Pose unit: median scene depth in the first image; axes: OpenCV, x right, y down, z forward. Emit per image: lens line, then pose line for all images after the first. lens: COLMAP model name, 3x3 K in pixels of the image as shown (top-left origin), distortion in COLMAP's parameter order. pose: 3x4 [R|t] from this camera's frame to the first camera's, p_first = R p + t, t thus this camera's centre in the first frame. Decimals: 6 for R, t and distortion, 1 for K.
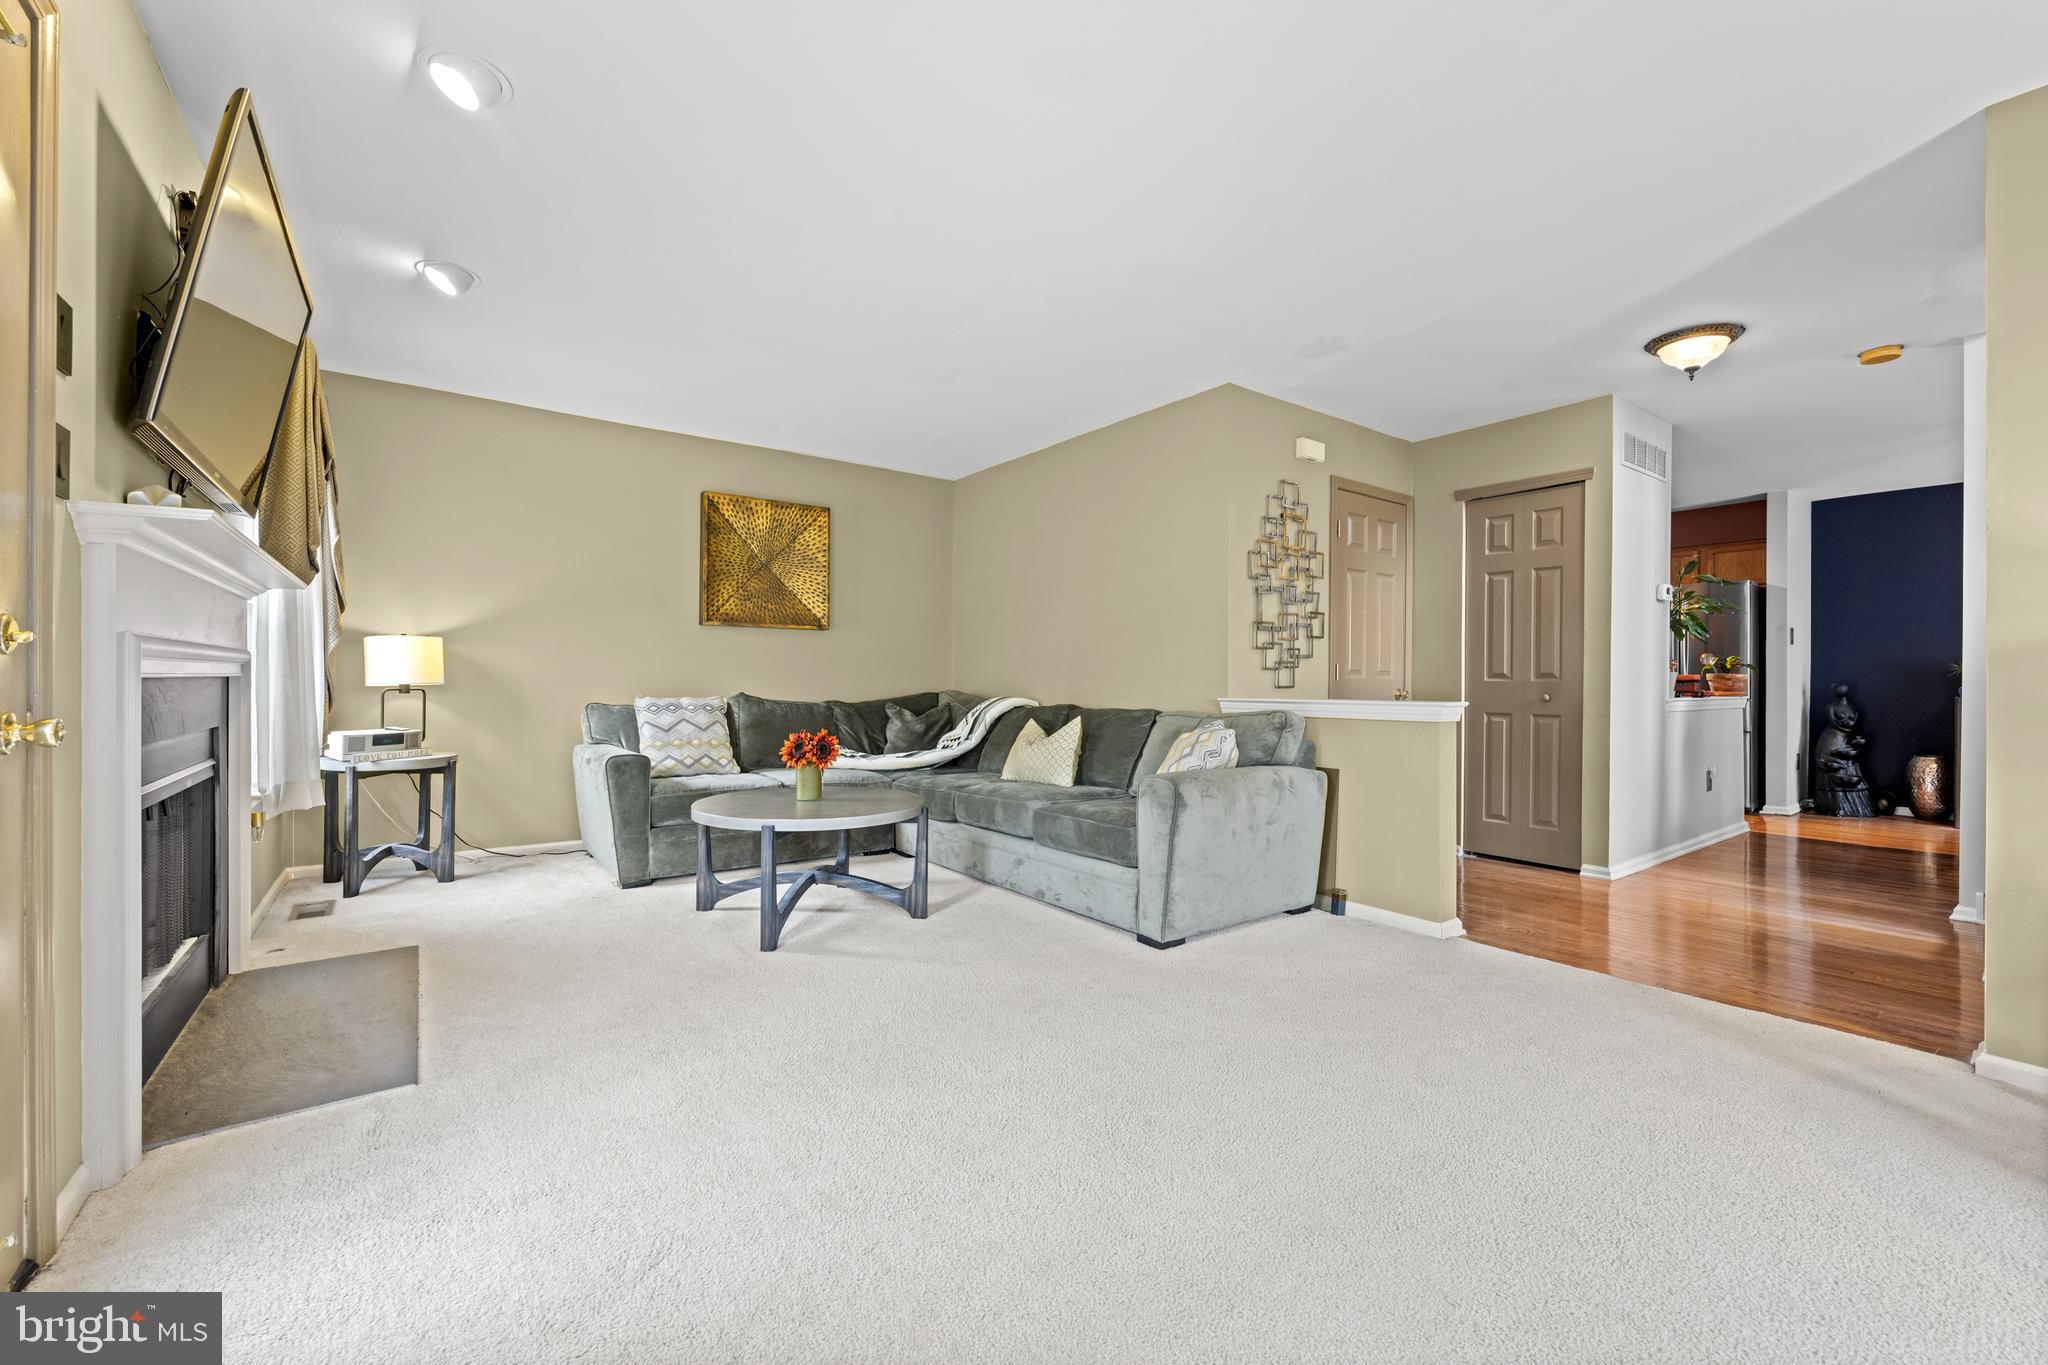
lens RADIAL K [[823.5, 0, 1018.4], [0, 823.5, 678.8], [0, 0, 1]] dist [-0.002809, -0.000267]
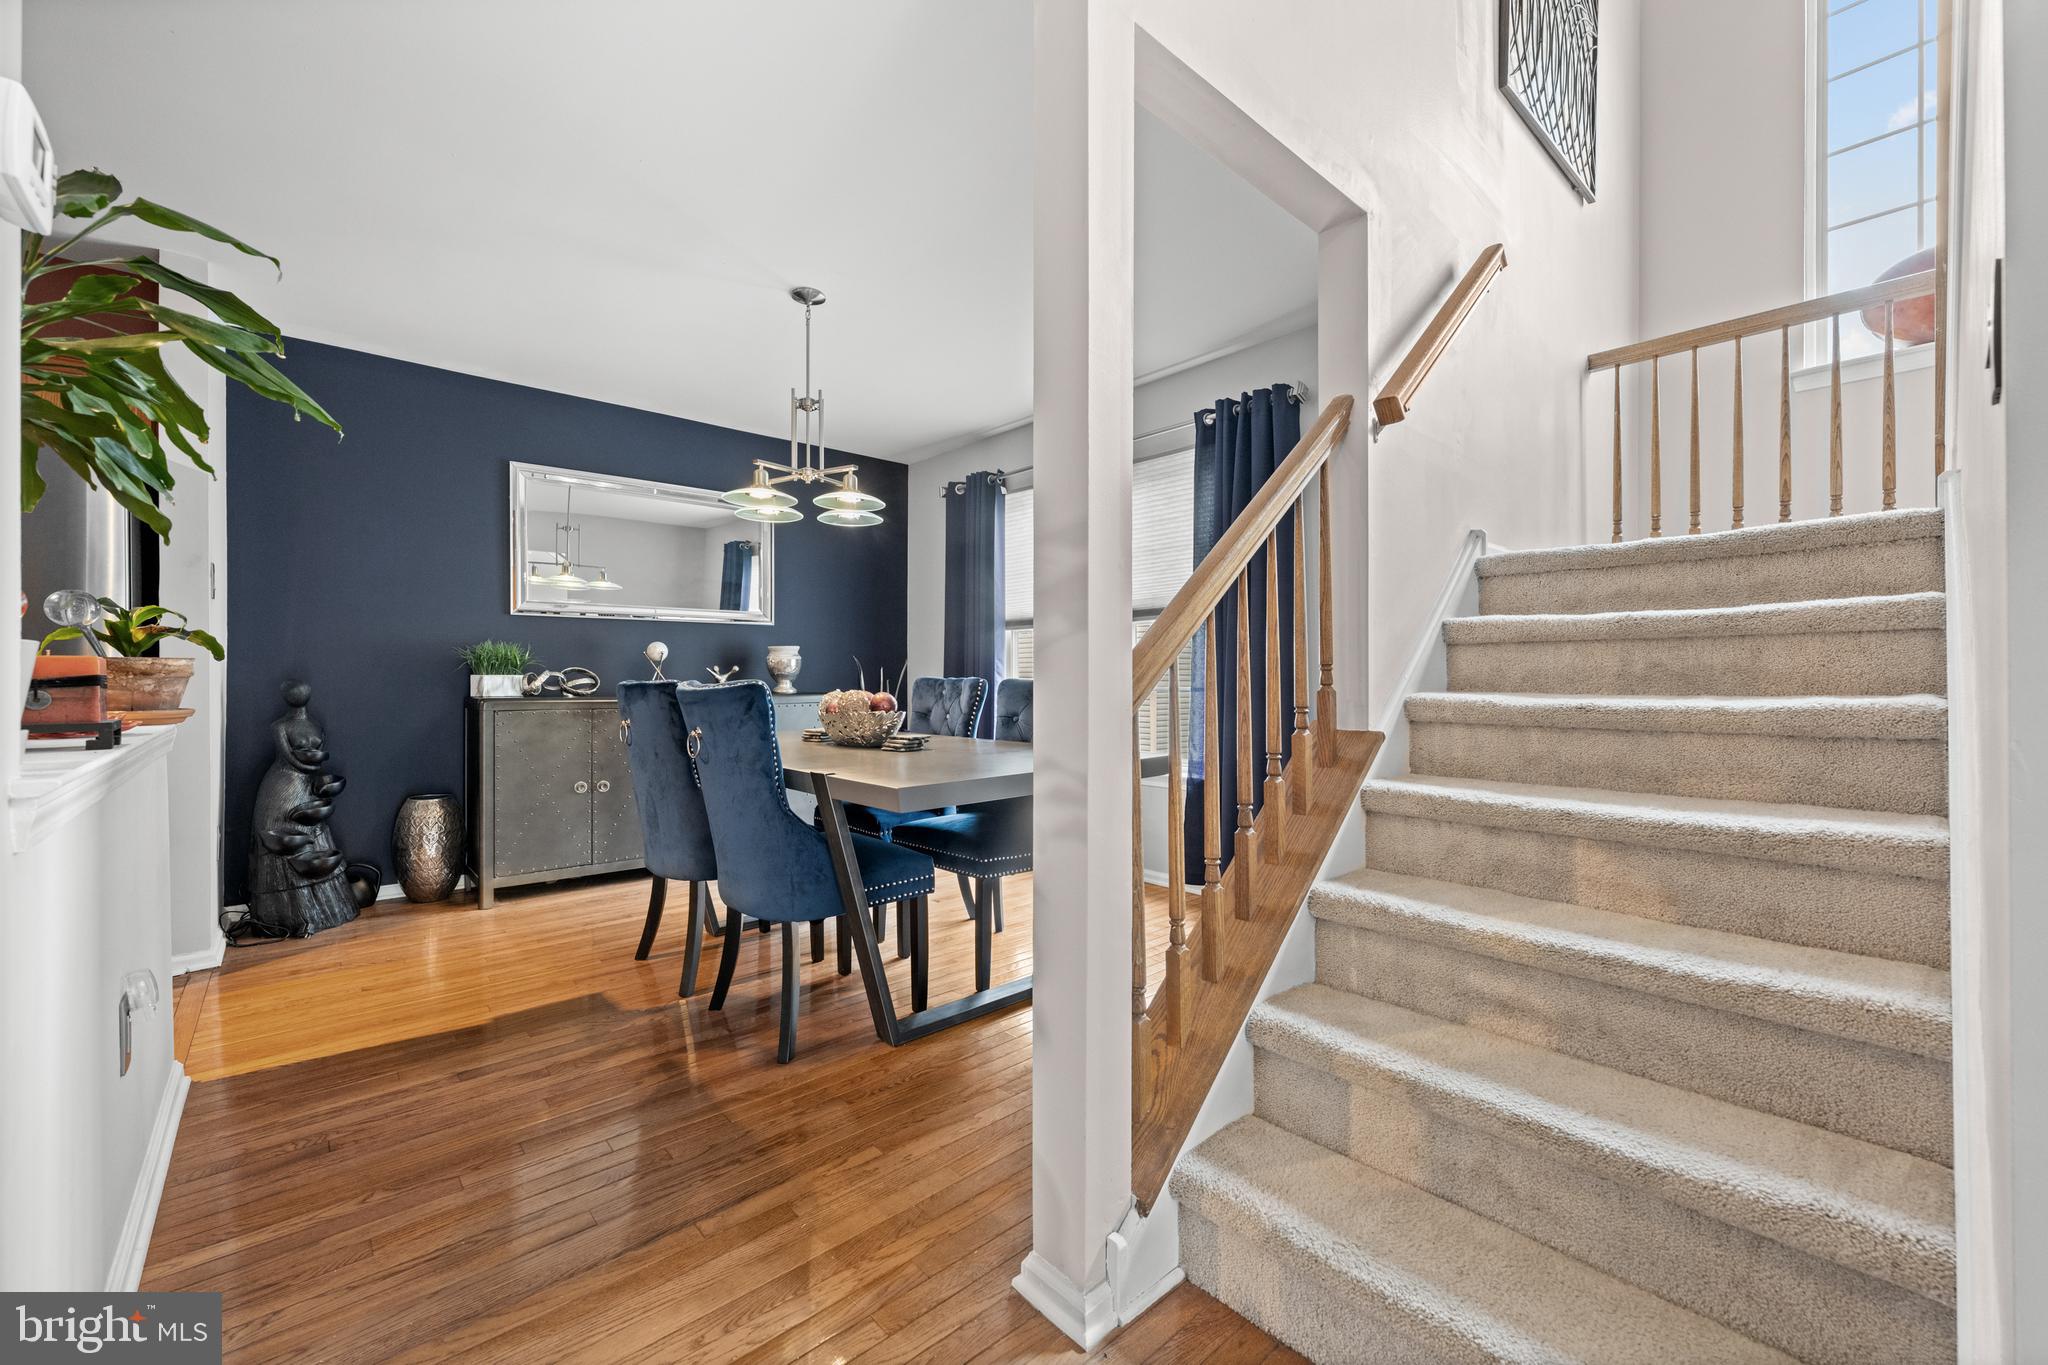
lens RADIAL K [[823.5, 0, 1025.4], [0, 823.5, 675.4], [0, 0, 1]] dist [-0.002809, -0.000267]
pose [[-0.101613, -0.005513, 0.994809, 0.608493], [0.000417, 0.999984, 0.005584, -0.000524], [-0.994824, 0.000982, -0.101609, 0.835275]]
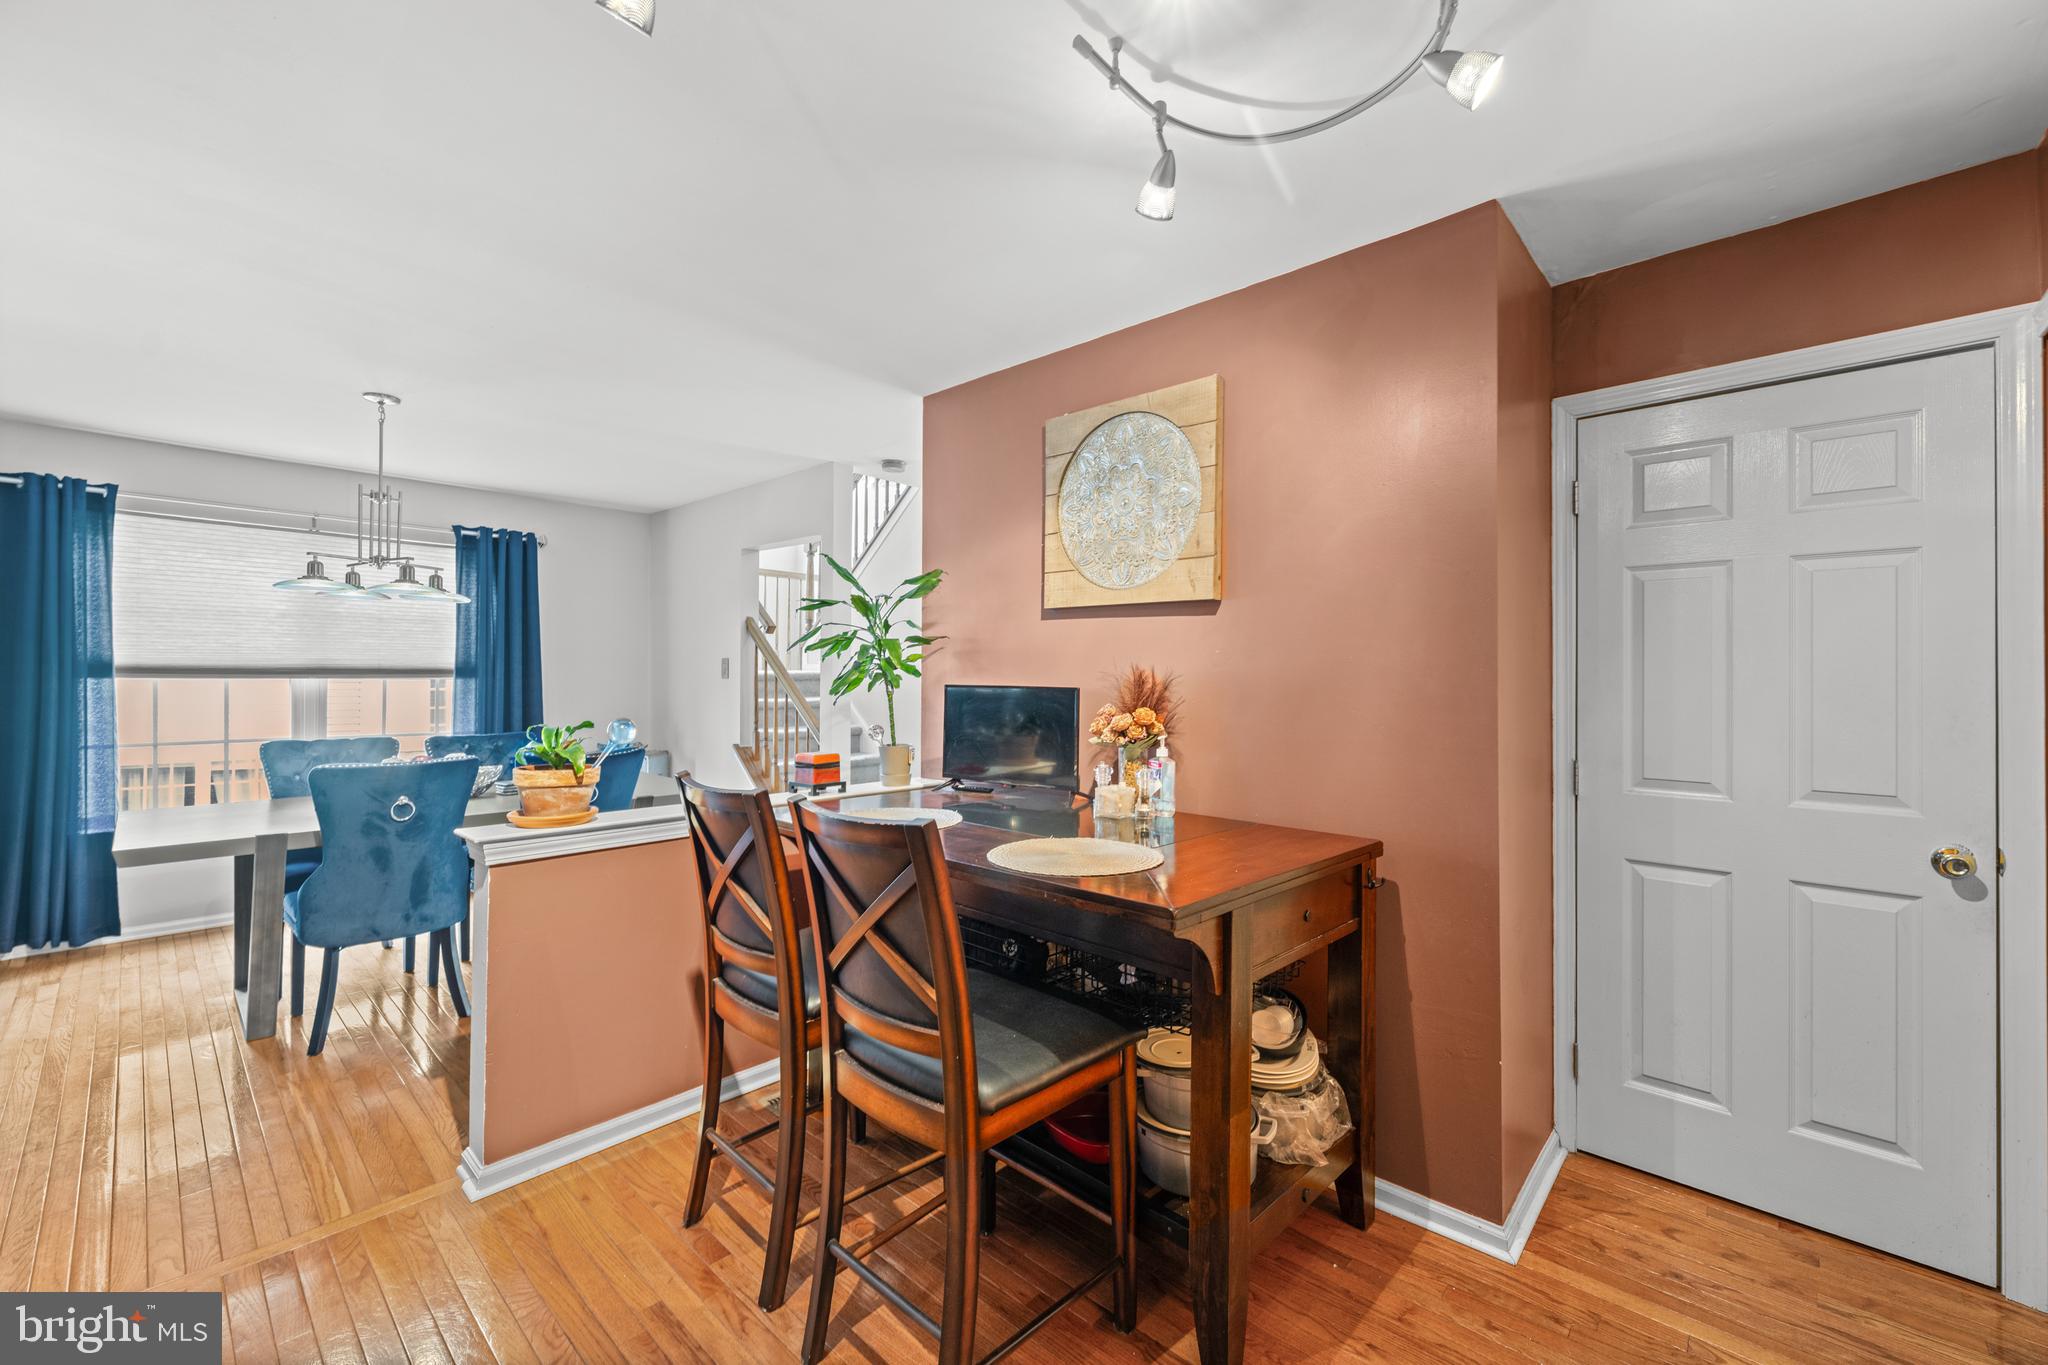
lens RADIAL K [[823.5, 0, 1010.9], [0, 823.5, 674.1], [0, 0, 1]] dist [-0.002809, -0.000267]
pose [[-0.982103, -0.017412, -0.187536, 0.889421], [-0.016248, 0.999838, -0.007743, -0.065537], [0.187640, -0.004558, -0.982227, 1.811178]]
